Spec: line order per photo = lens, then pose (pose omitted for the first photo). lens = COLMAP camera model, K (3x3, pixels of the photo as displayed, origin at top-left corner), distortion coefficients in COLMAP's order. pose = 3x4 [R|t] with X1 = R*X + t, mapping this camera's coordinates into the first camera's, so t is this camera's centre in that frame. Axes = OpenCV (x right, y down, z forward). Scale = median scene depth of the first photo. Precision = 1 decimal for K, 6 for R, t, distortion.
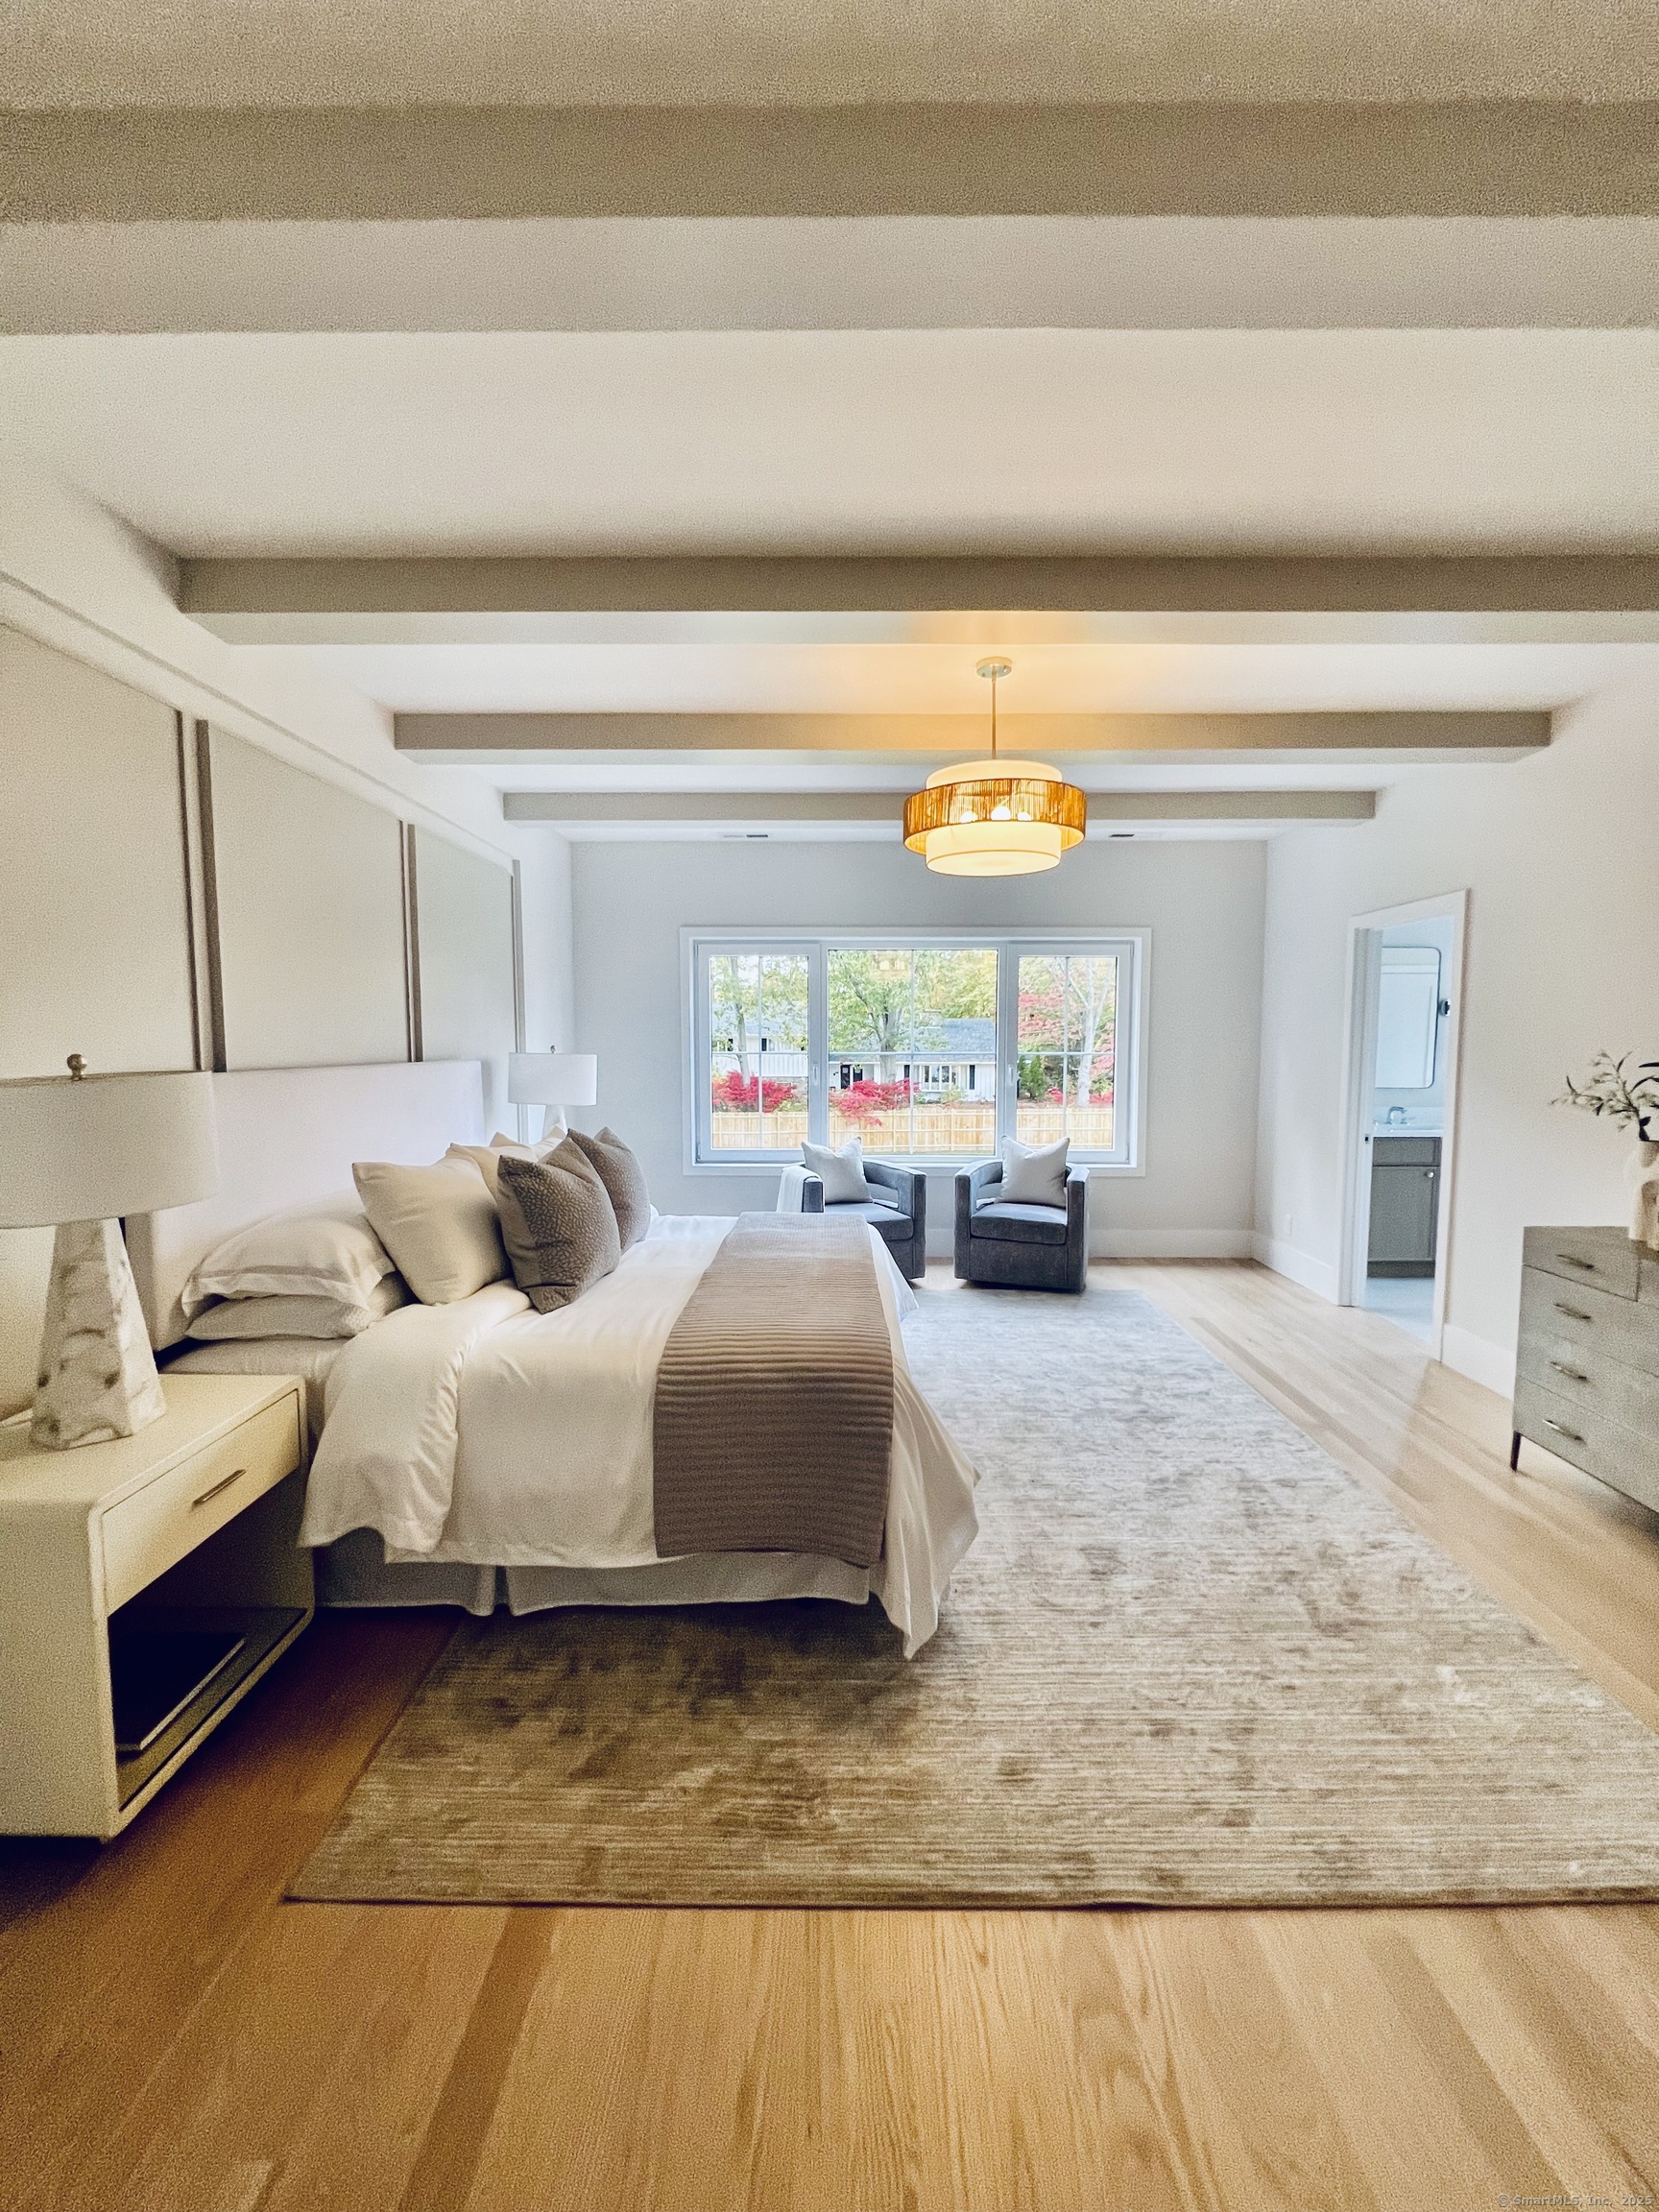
lens RADIAL K [[892.1, 0, 836.9], [0, 892.1, 1104.8], [0, 0, 1]] dist [-0.009653, 0.001096]
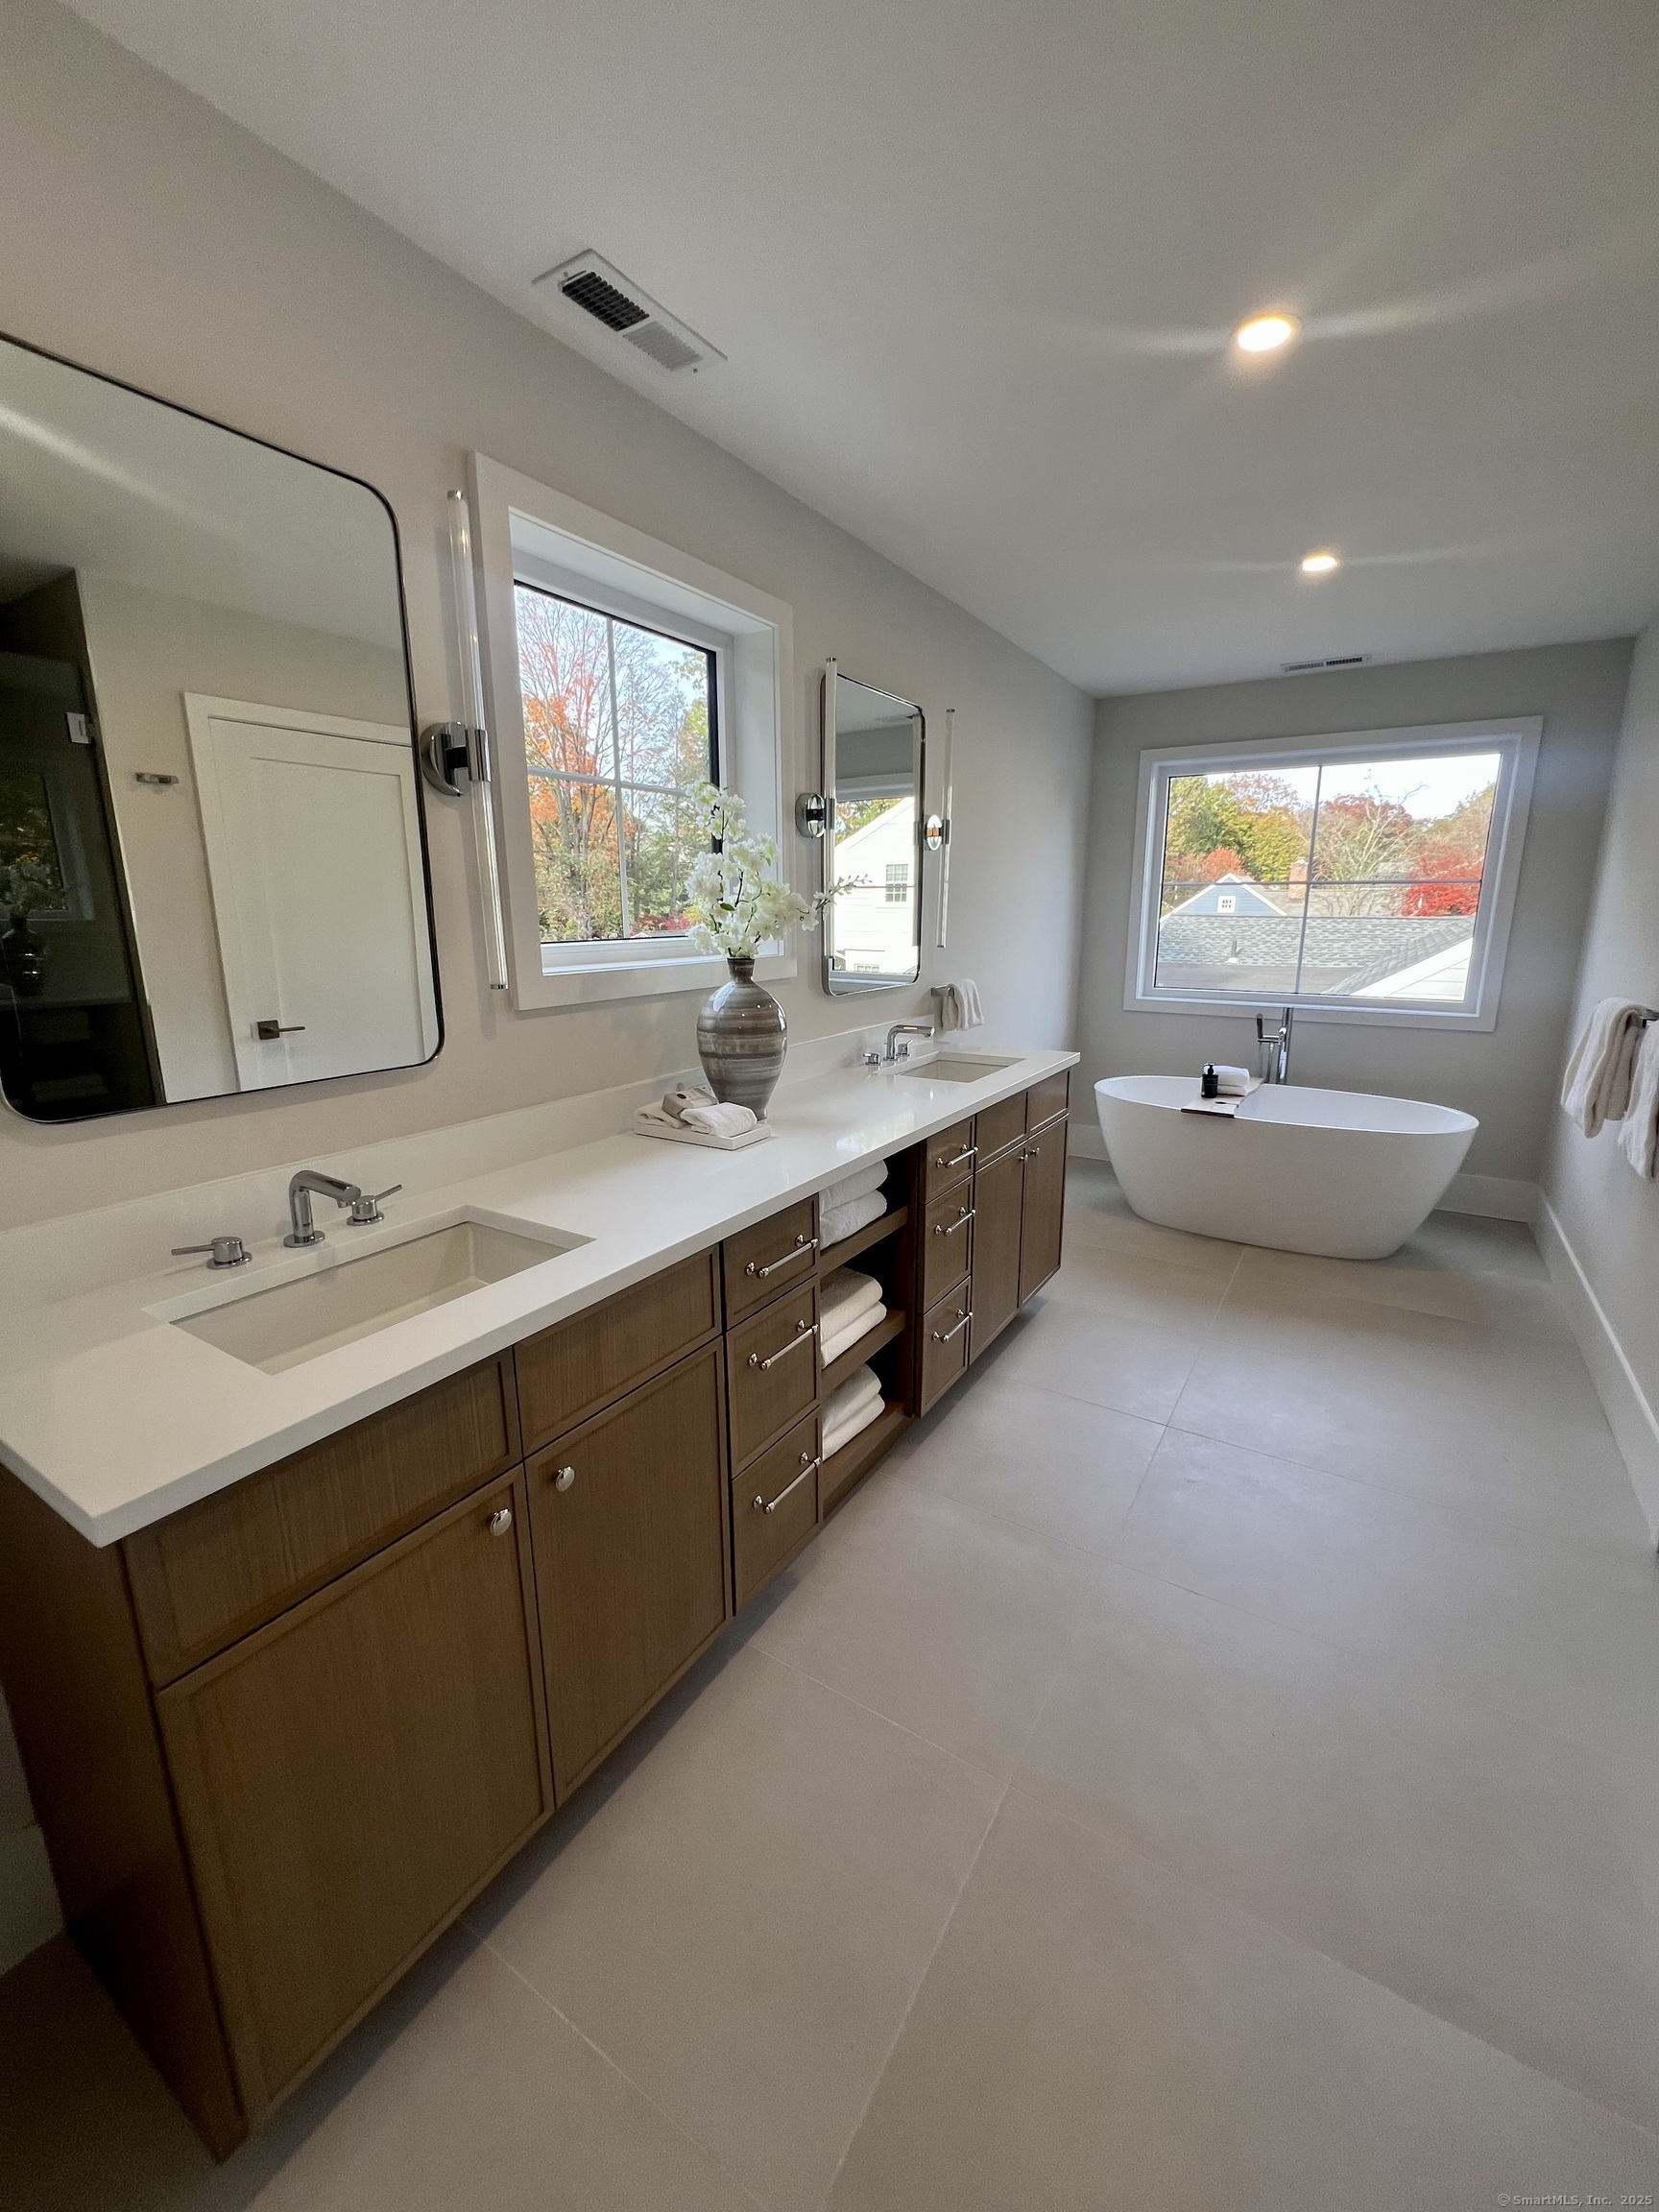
lens RADIAL K [[892.1, 0, 829.6], [0, 892.1, 1105.2], [0, 0, 1]] dist [-0.009653, 0.001096]
pose [[0.527854, -0.186461, 0.828615, 0.538824], [0.066724, 0.981693, 0.178402, -0.058731], [-0.846710, -0.038882, 0.530632, 0.804122]]
